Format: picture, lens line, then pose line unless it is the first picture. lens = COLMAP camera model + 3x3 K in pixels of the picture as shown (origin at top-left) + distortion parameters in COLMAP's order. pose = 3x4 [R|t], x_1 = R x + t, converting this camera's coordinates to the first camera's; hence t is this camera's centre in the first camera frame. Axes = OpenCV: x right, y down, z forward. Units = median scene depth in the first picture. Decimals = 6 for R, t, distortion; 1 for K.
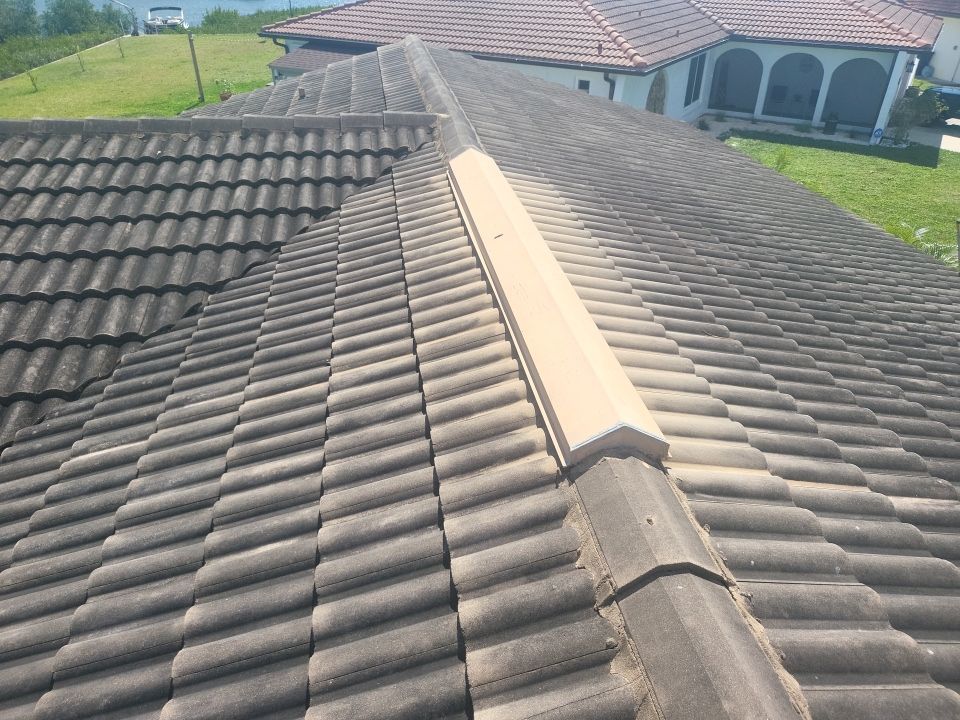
lens RADIAL K [[663.9, 0, 484.9], [0, 663.9, 361.4], [0, 0, 1]] dist [0.048093, -0.042569]
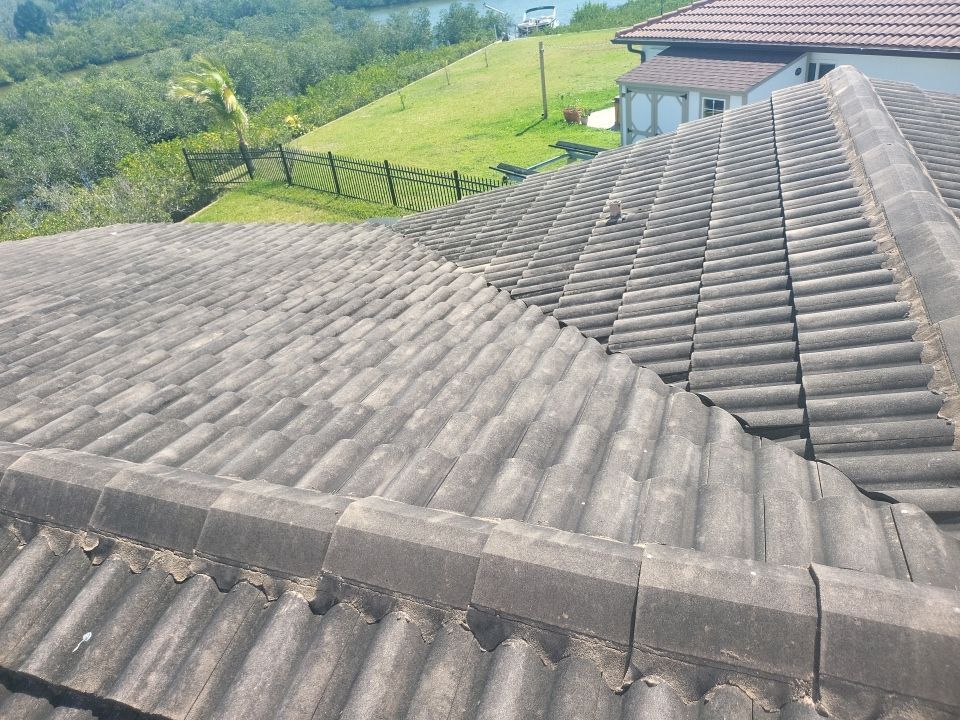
lens RADIAL K [[663.9, 0, 484.9], [0, 663.9, 361.4], [0, 0, 1]] dist [0.048093, -0.042569]
pose [[0.880439, 0.140765, -0.452784, -0.040193], [-0.130076, 0.989986, 0.054841, -0.114039], [0.455969, 0.010613, 0.889932, 0.182016]]
